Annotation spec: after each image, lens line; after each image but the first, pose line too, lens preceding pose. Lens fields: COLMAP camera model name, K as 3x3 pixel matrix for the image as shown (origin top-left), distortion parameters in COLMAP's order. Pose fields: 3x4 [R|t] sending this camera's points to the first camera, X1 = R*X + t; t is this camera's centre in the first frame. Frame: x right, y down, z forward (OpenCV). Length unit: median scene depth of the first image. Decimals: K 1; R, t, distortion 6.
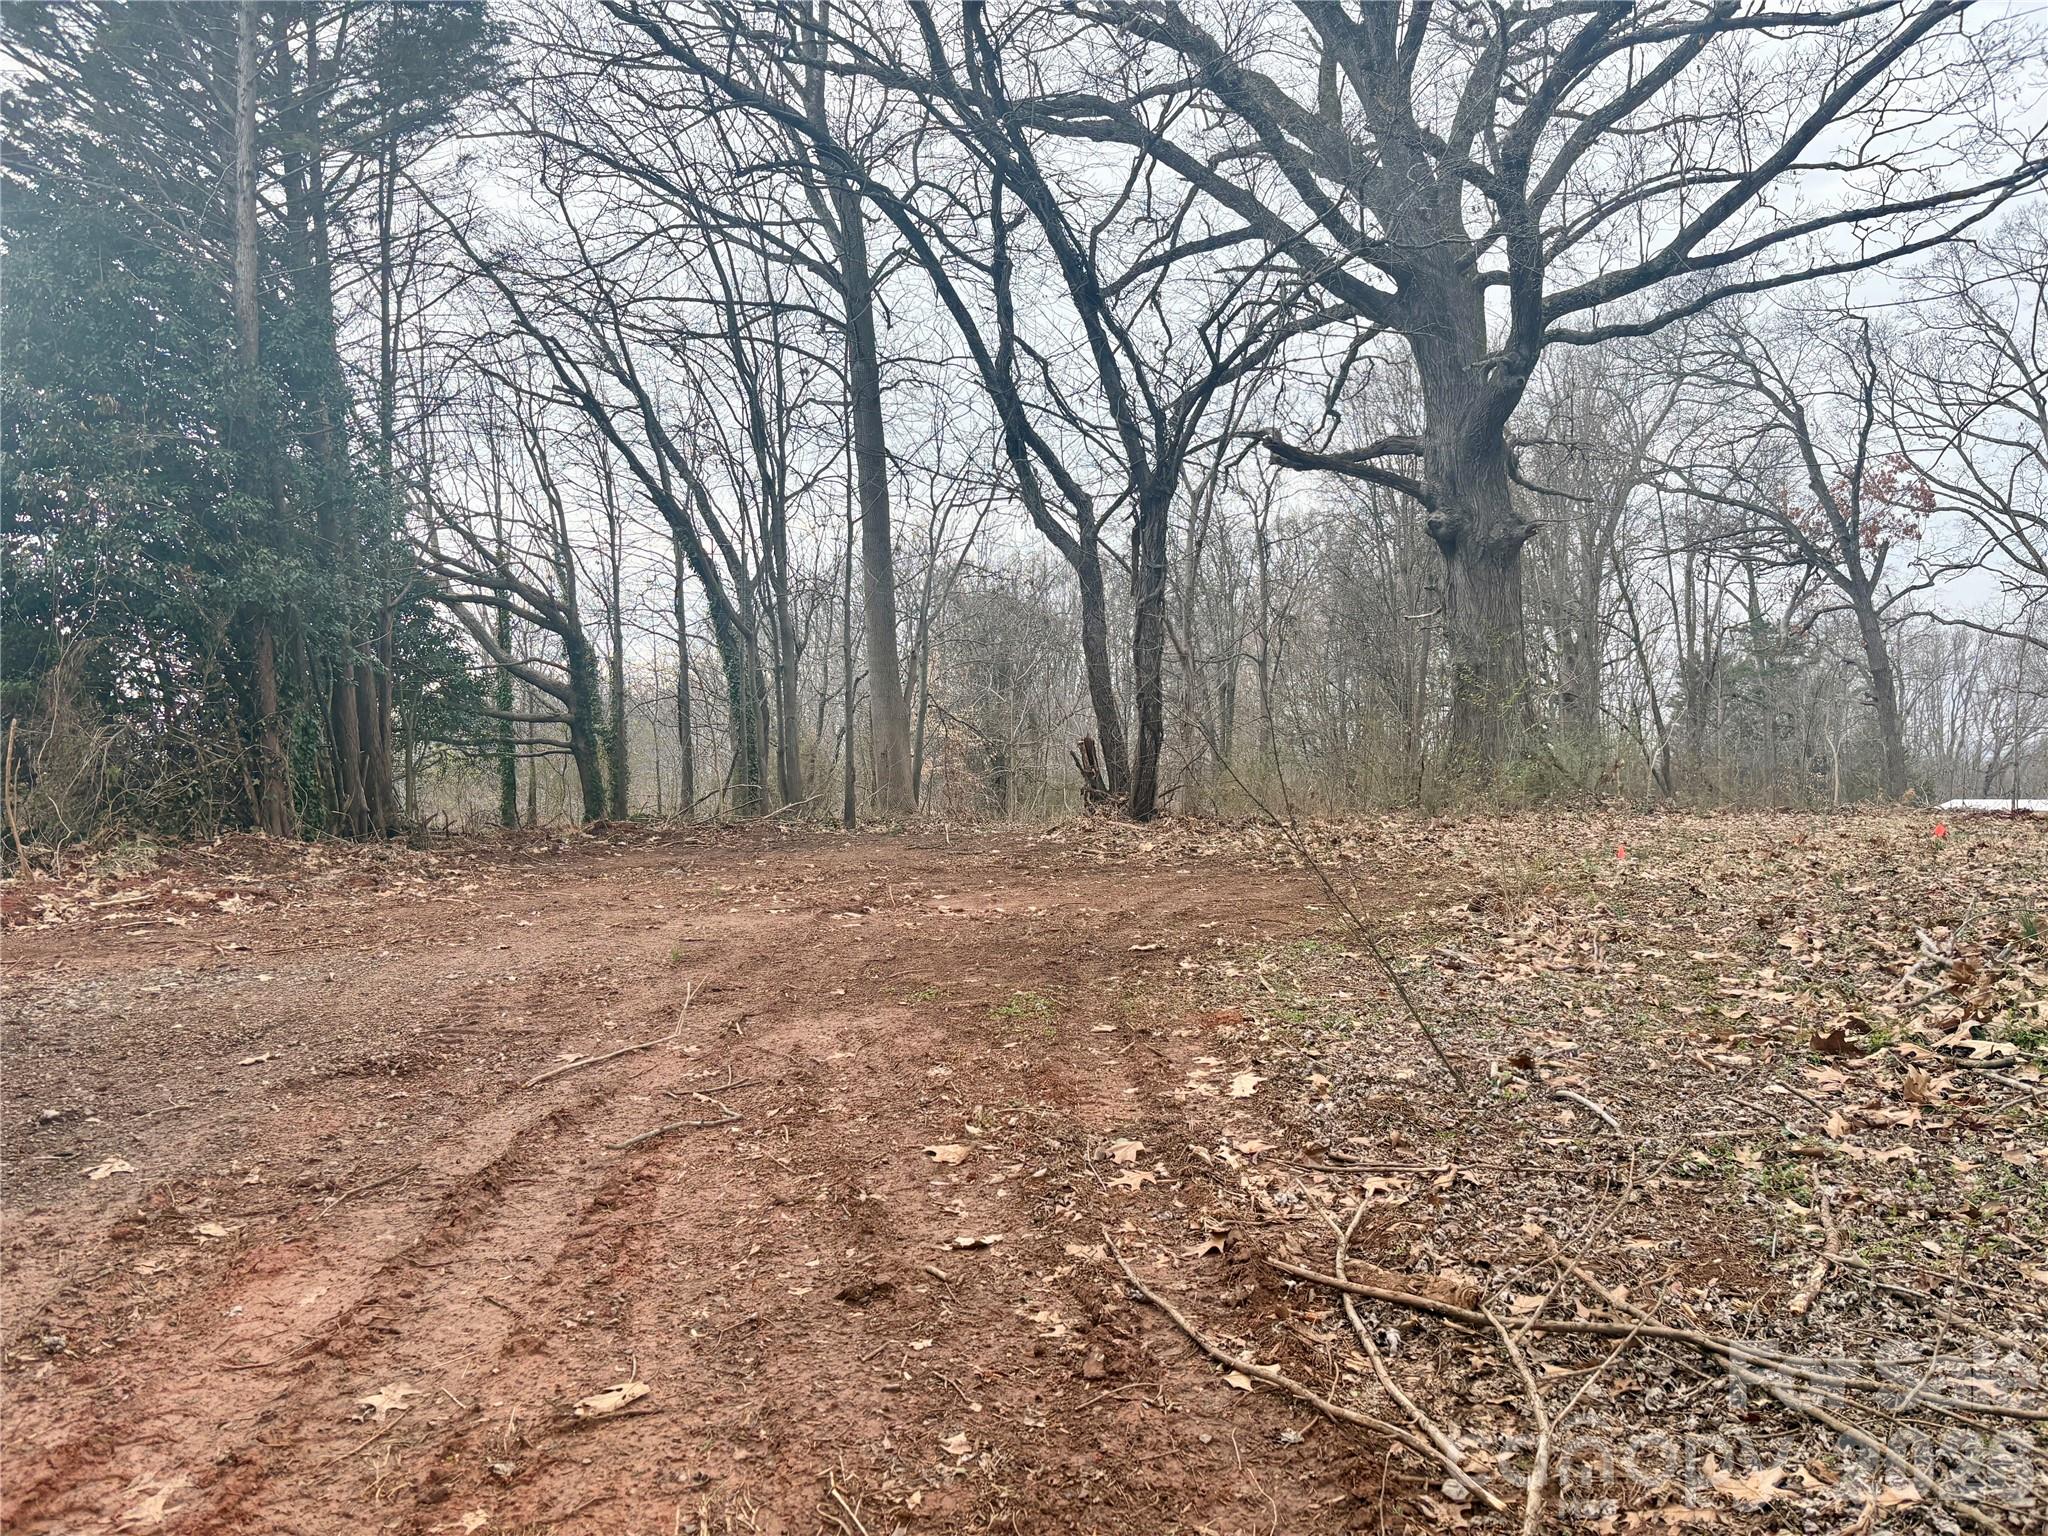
lens RADIAL K [[1559.6, 0, 1029.5], [0, 1559.6, 771.6], [0, 0, 1]] dist [0.046276, -0.049799]
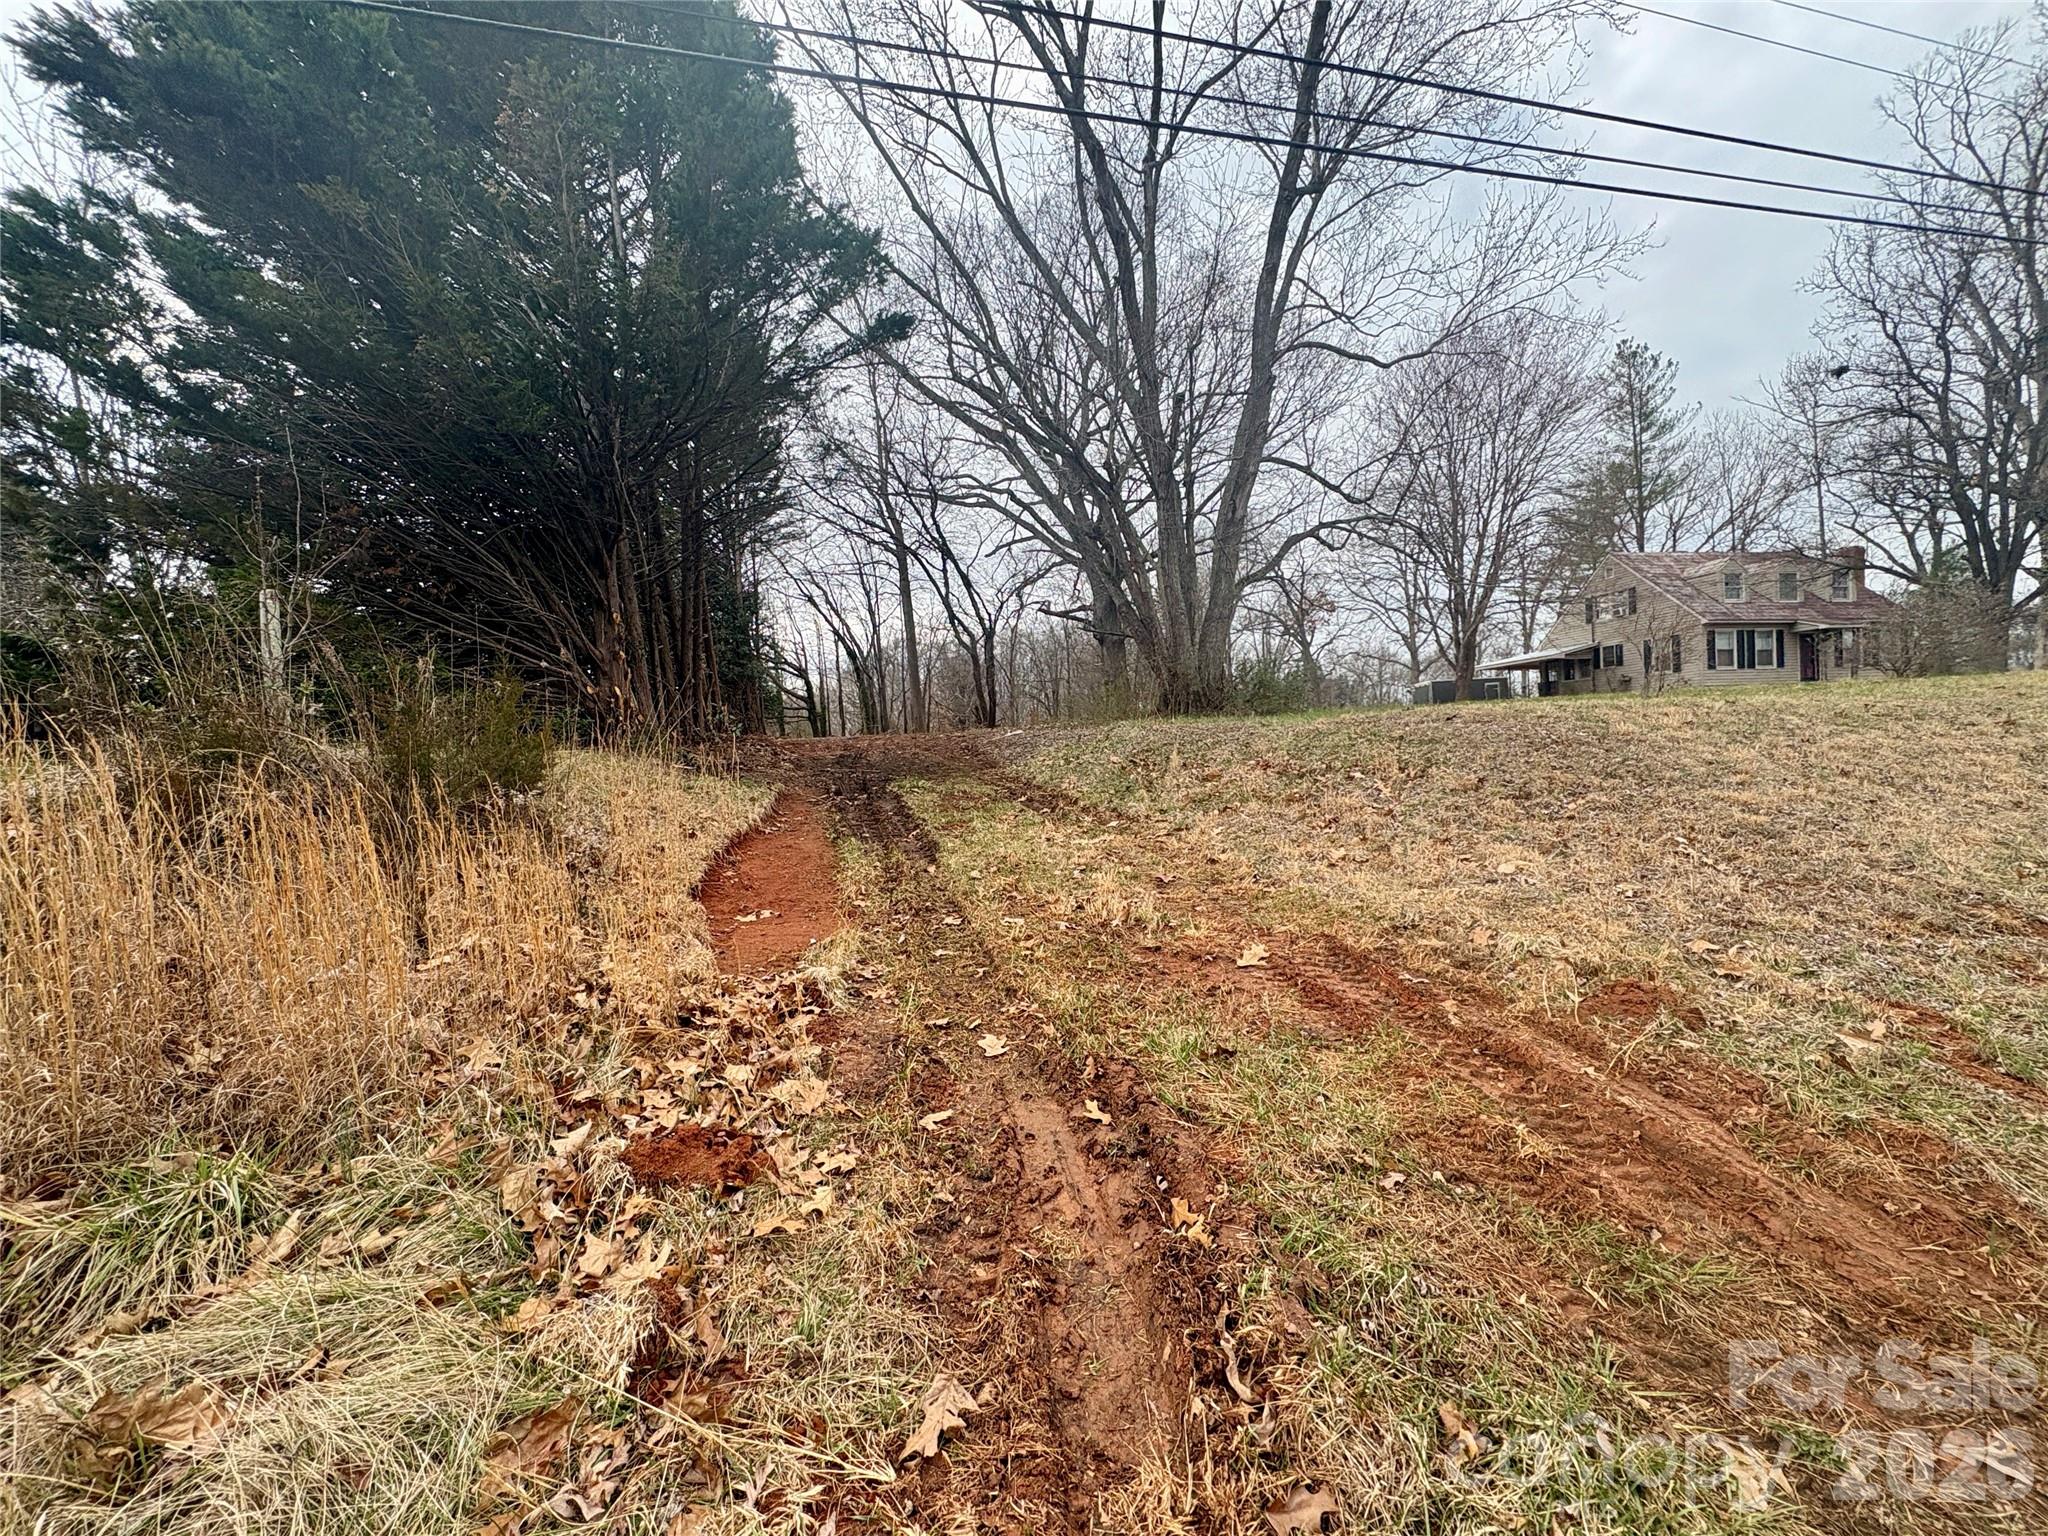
lens RADIAL K [[820.1, 0, 1020.8], [0, 820.1, 769.5], [0, 0, 1]] dist [-0.001745, -0.000009]
pose [[0.999004, -0.035598, 0.026910, 0.139207], [0.034534, 0.998641, 0.039029, 0.085852], [-0.028263, -0.038061, 0.998876, -1.349234]]
